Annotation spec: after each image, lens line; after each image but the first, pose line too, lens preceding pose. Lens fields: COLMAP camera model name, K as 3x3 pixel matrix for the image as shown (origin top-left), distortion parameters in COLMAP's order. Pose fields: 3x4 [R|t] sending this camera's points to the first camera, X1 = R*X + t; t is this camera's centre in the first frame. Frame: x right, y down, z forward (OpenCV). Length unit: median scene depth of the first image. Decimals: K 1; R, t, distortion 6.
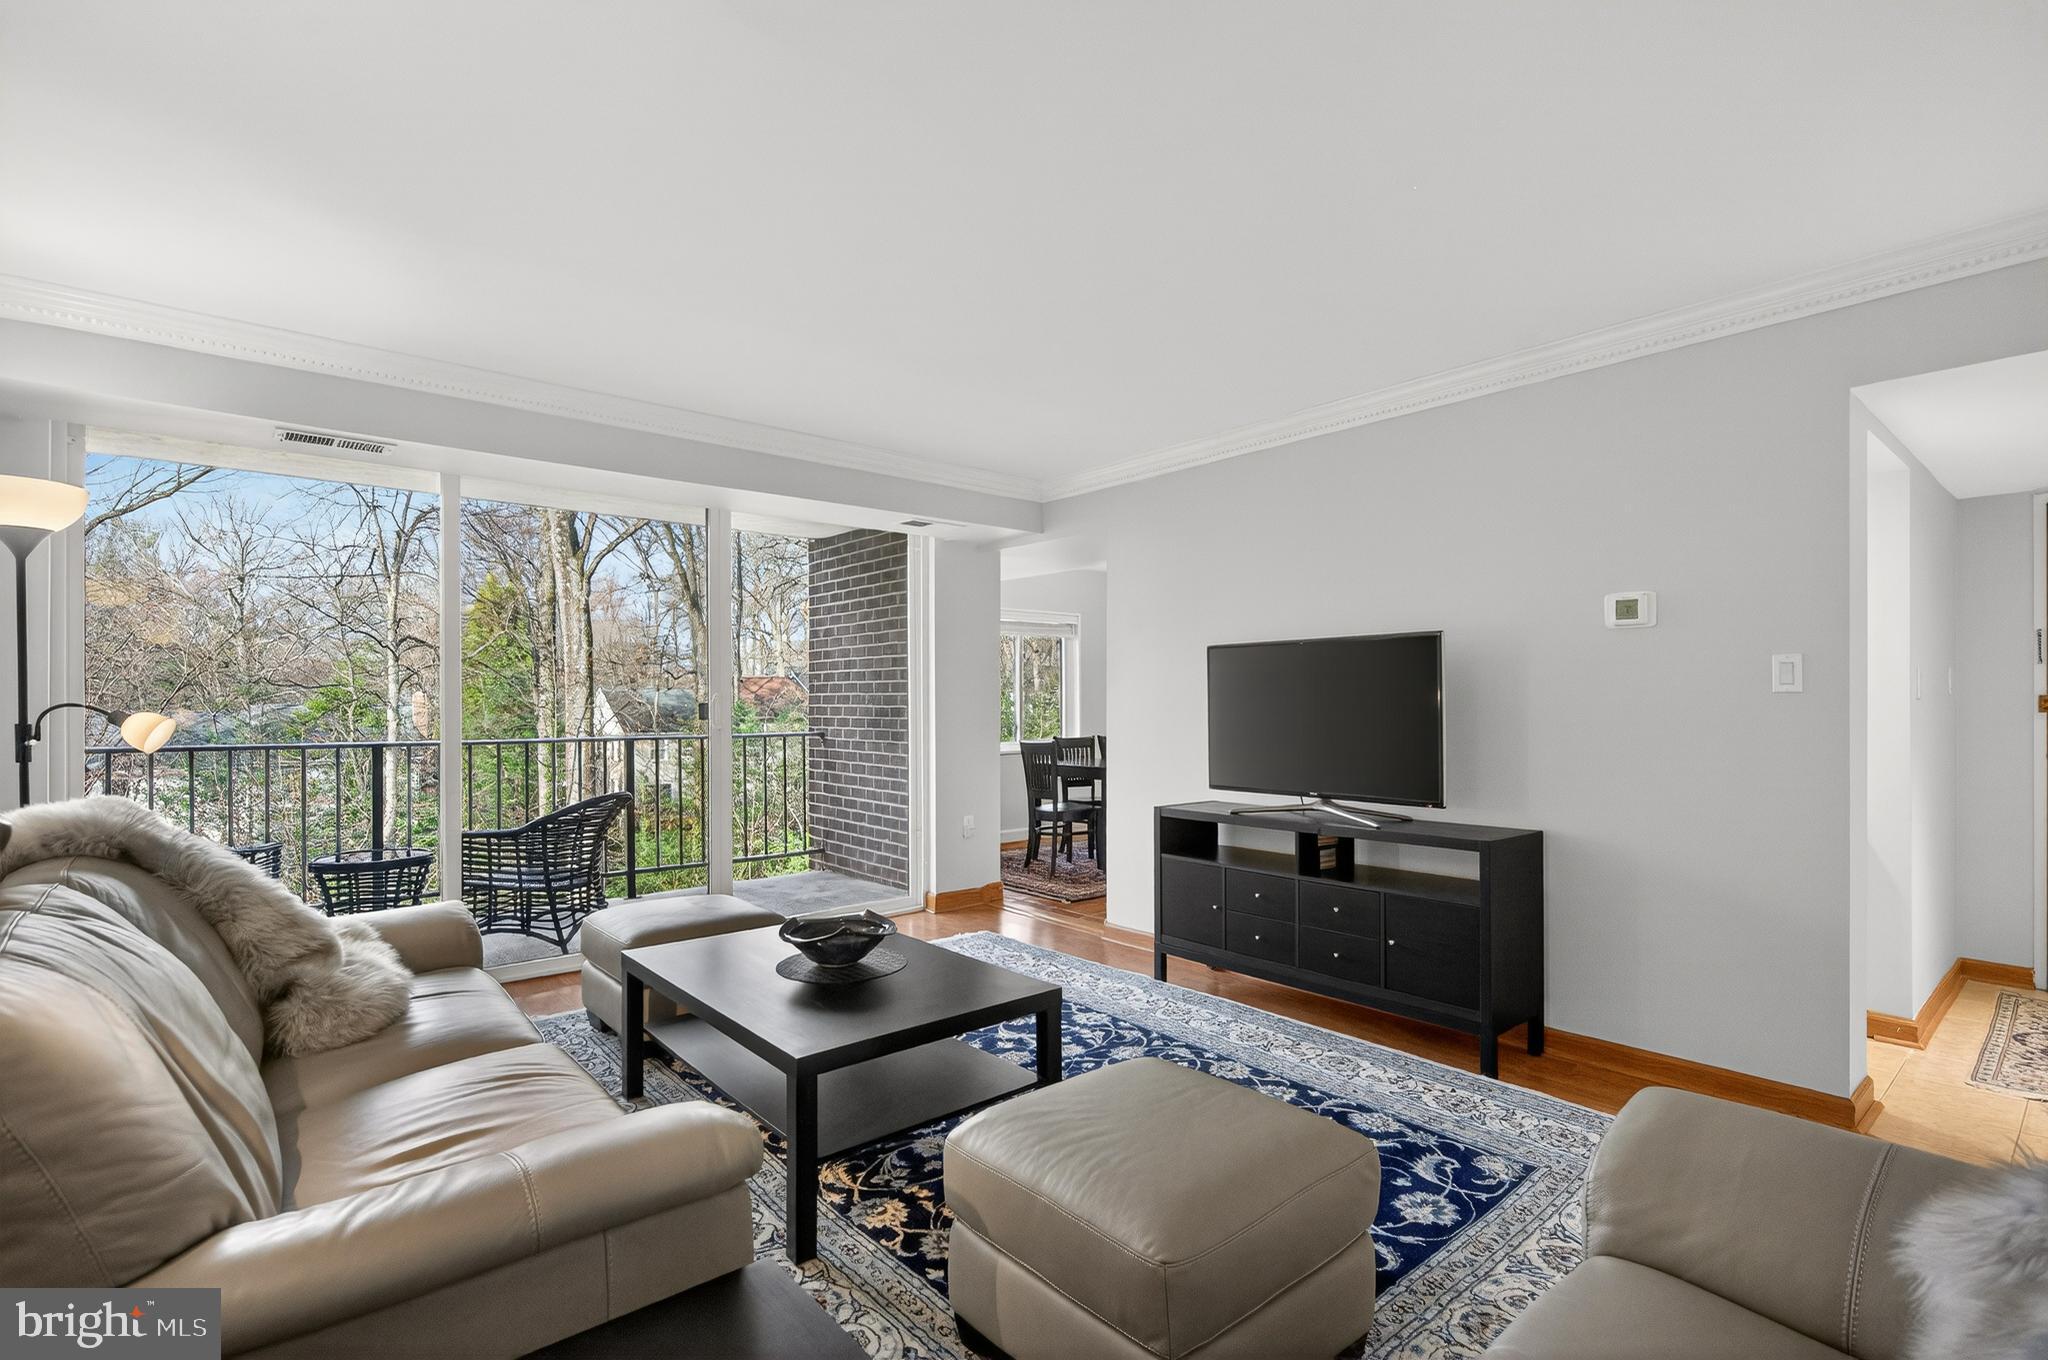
lens RADIAL K [[951.7, 0, 1061.0], [0, 951.7, 699.5], [0, 0, 1]] dist [0.004732, -0.001895]
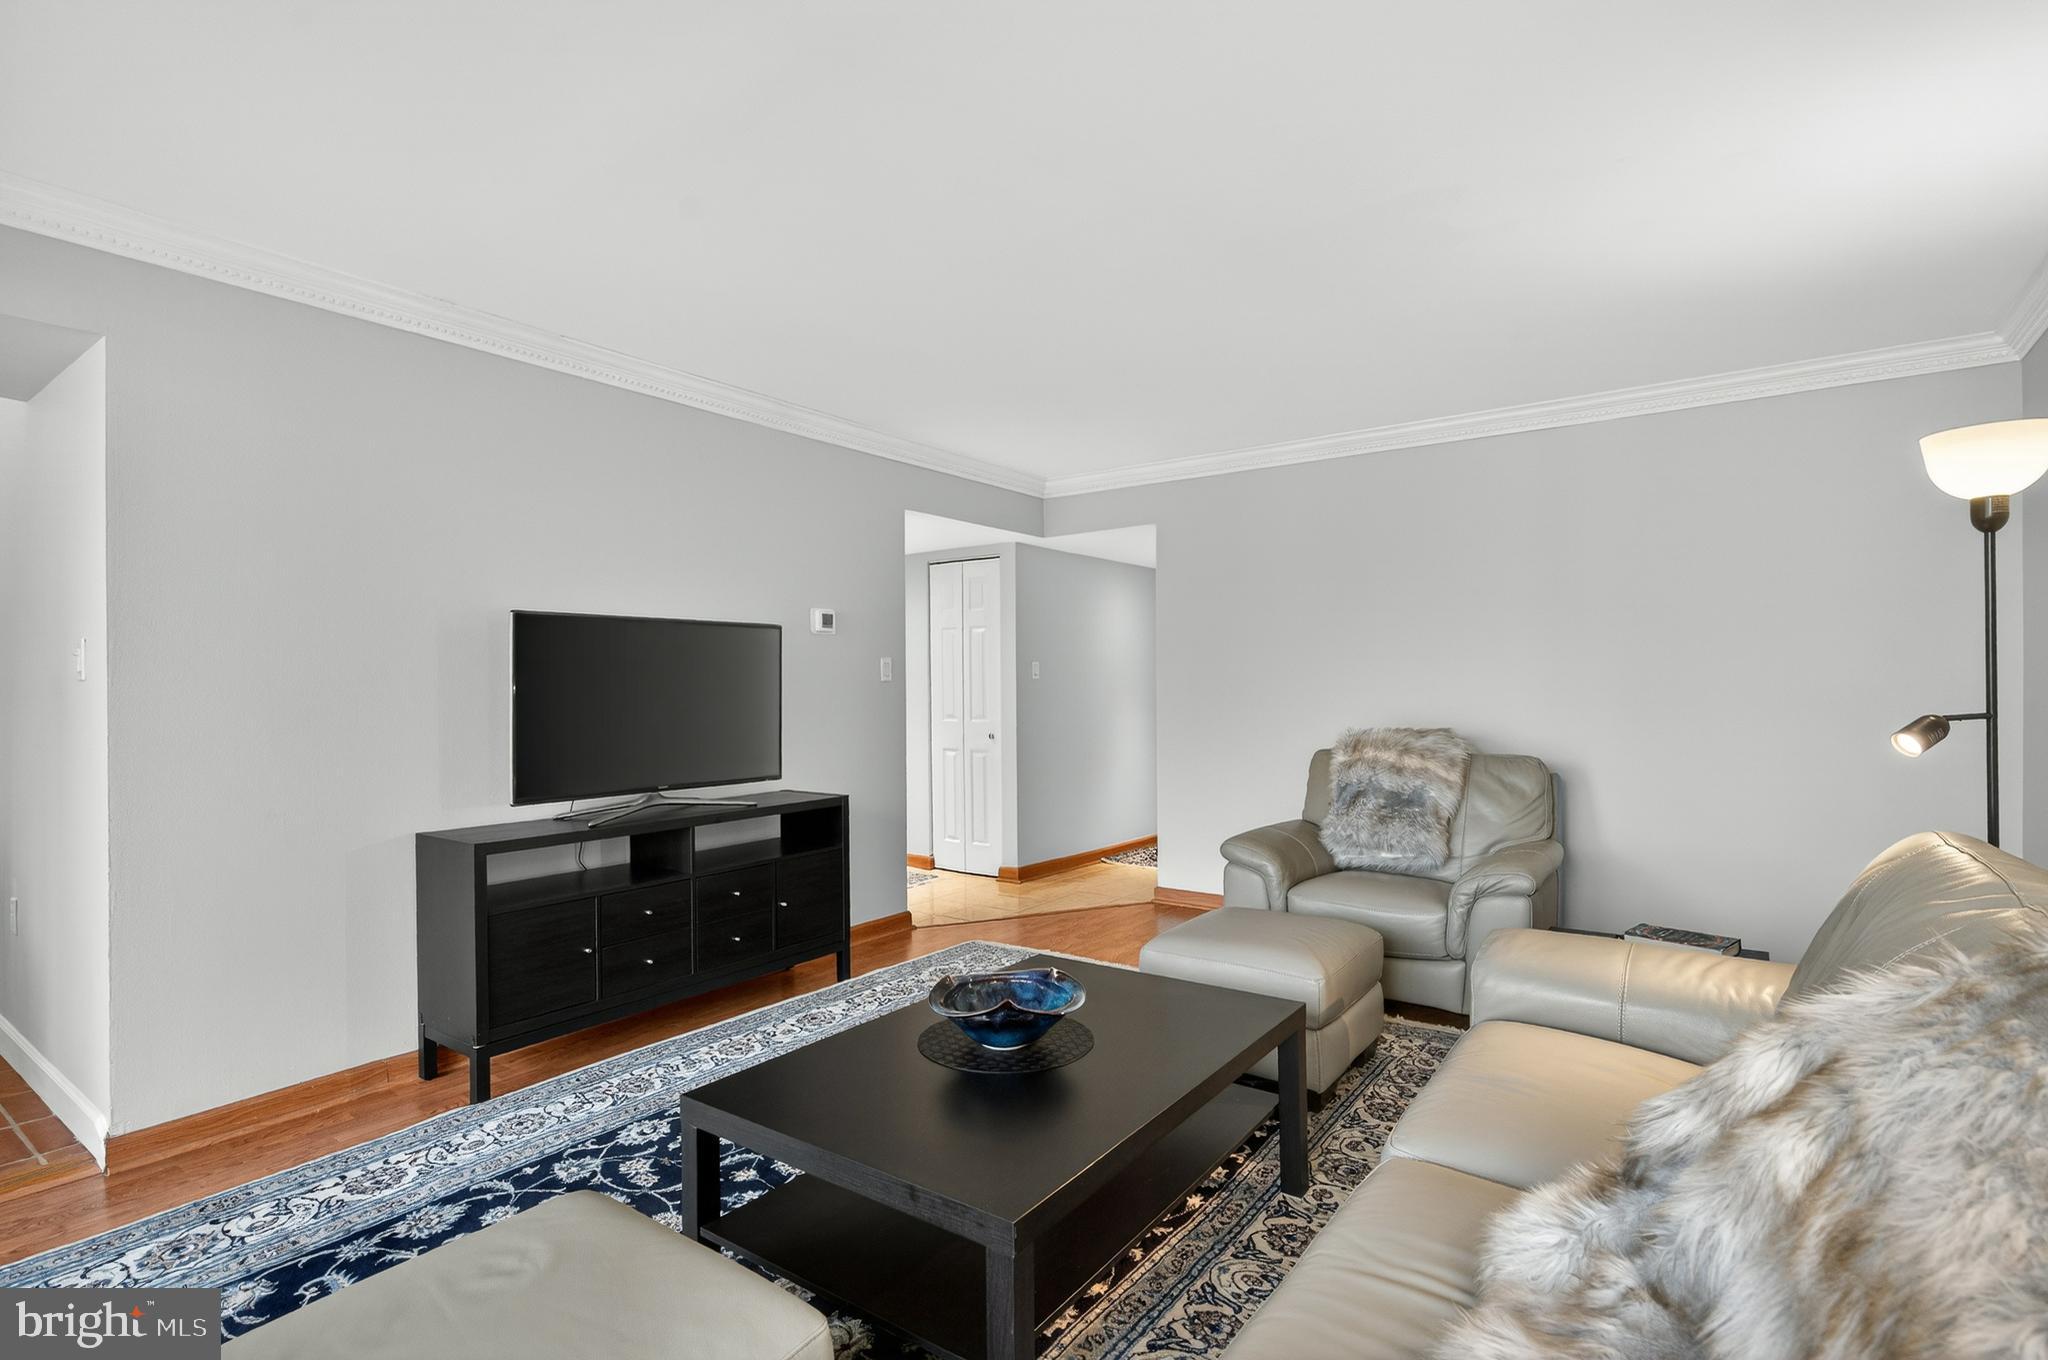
lens RADIAL K [[951.7, 0, 1023.9], [0, 951.7, 683.0], [0, 0, 1]] dist [0.004732, -0.001895]
pose [[-0.195309, 0.006172, 0.980722, -0.787194], [0.003666, 0.999978, -0.005563, 0.005484], [-0.980735, 0.002509, -0.195327, 0.937793]]
